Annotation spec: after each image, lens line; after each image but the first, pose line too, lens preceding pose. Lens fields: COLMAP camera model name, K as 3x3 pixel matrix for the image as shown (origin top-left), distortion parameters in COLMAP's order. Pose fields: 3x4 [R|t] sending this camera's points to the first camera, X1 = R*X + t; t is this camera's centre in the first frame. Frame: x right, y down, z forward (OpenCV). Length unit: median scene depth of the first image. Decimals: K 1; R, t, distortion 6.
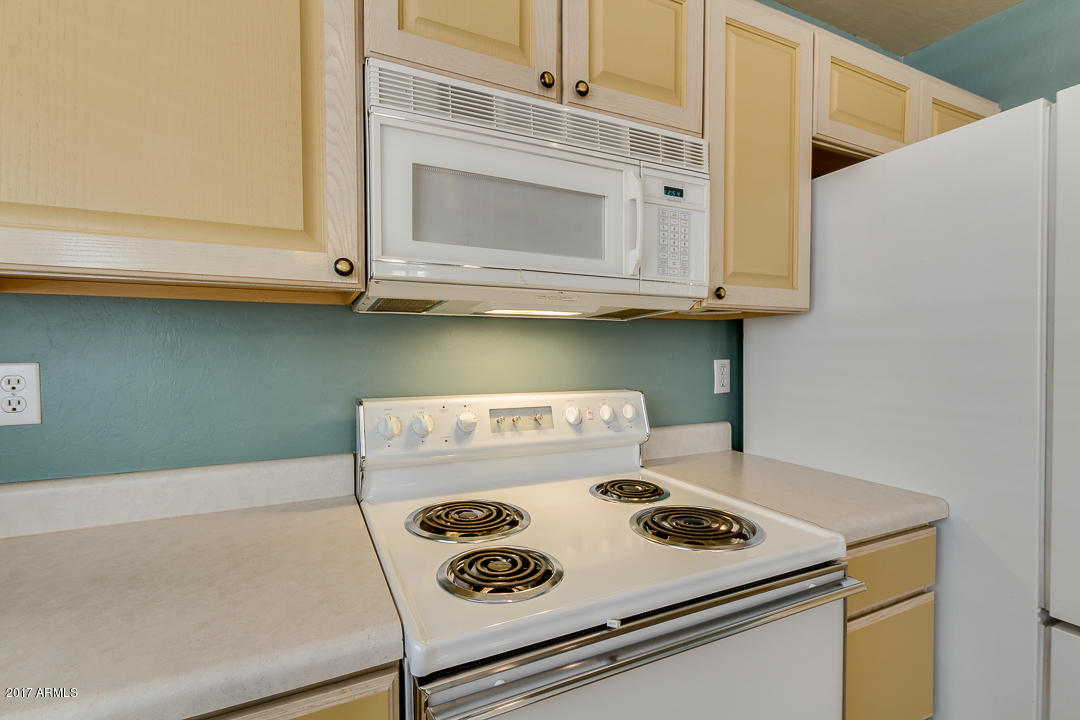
lens RADIAL K [[486.9, 0, 539.5], [0, 486.9, 364.8], [0, 0, 1]] dist [0.007767, 0.000475]
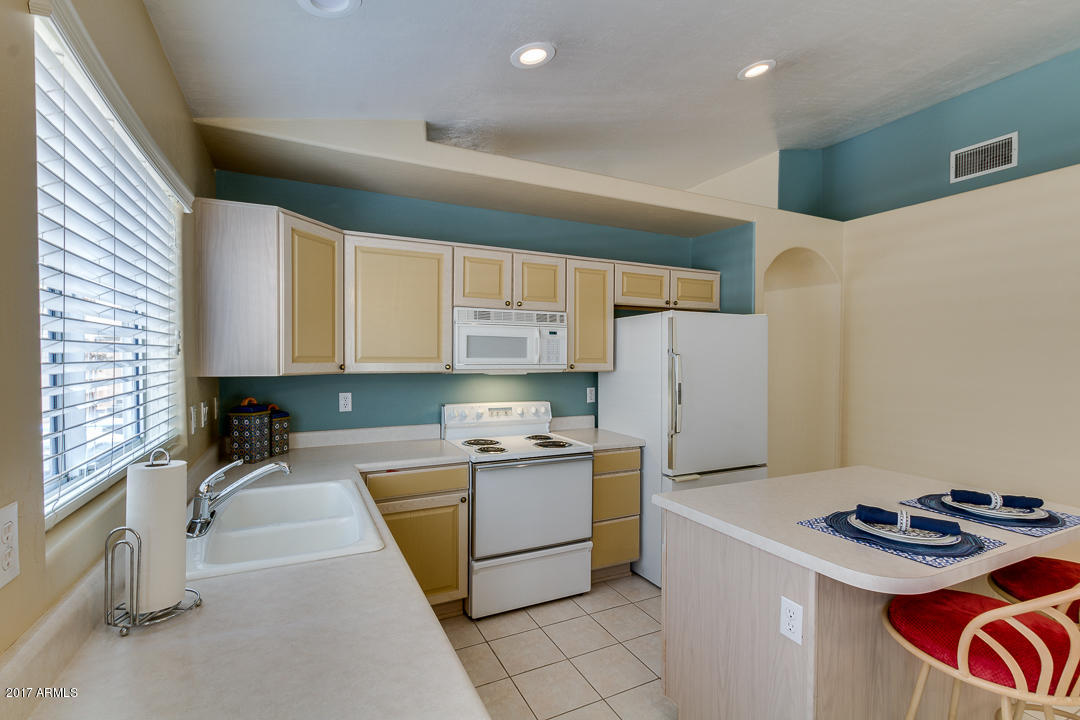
lens RADIAL K [[486.9, 0, 539.5], [0, 486.9, 364.8], [0, 0, 1]] dist [0.007767, 0.000475]
pose [[0.999950, 0.007277, 0.006907, 0.175213], [-0.007214, 0.999932, -0.009154, -0.138528], [-0.006973, 0.009104, 0.999934, -1.859767]]
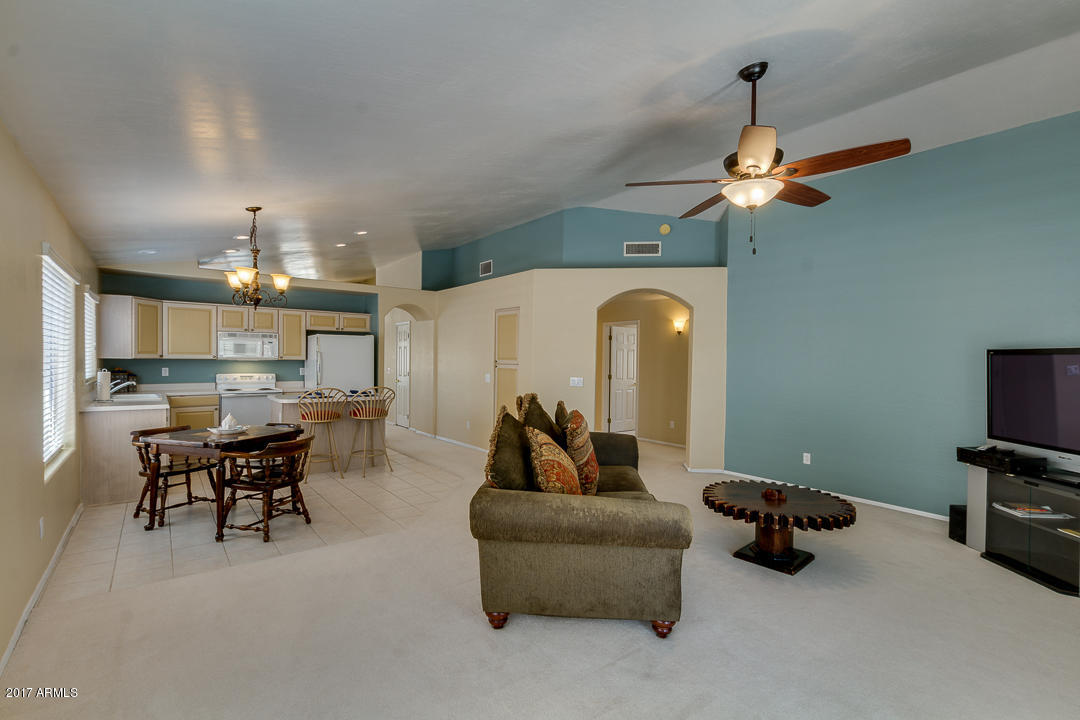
lens RADIAL K [[486.9, 0, 539.5], [0, 486.9, 364.8], [0, 0, 1]] dist [0.007767, 0.000475]
pose [[0.976575, 0.009998, 0.214943, 2.387375], [-0.007928, 0.999914, -0.010489, -0.013891], [-0.215029, 0.008539, 0.976570, -6.162658]]
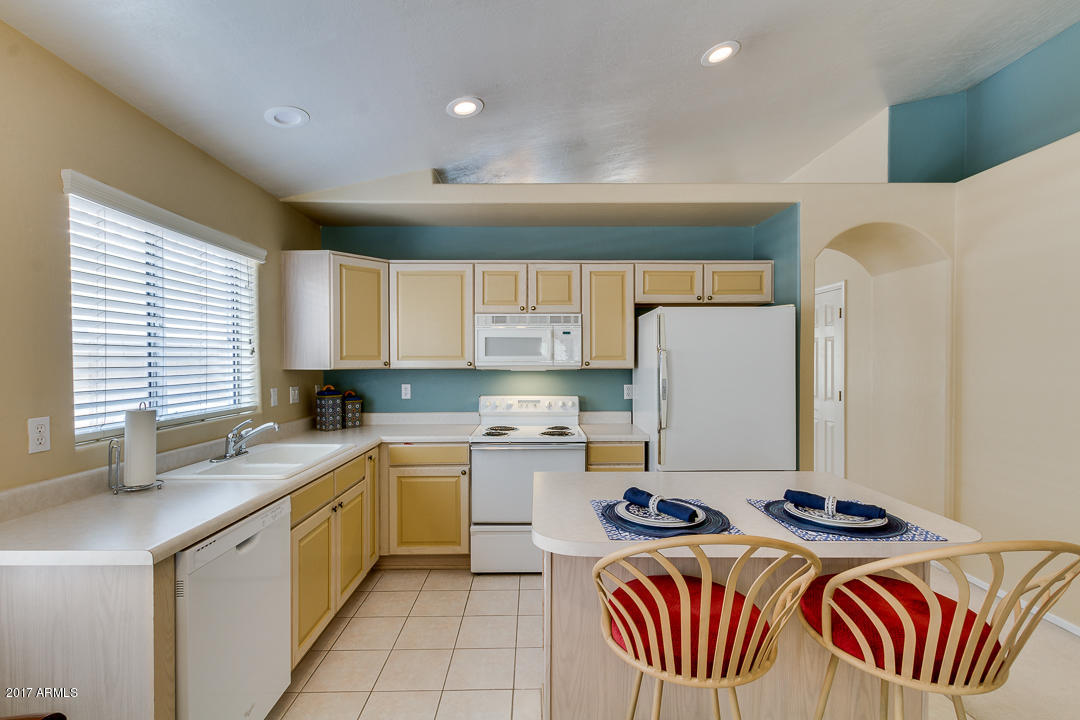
lens RADIAL K [[486.9, 0, 539.5], [0, 486.9, 364.8], [0, 0, 1]] dist [0.007767, 0.000475]
pose [[0.908258, 0.004046, -0.418392, 1.421482], [-0.010036, 0.999876, -0.012117, -0.107646], [0.418291, 0.015205, 0.908186, -1.917645]]
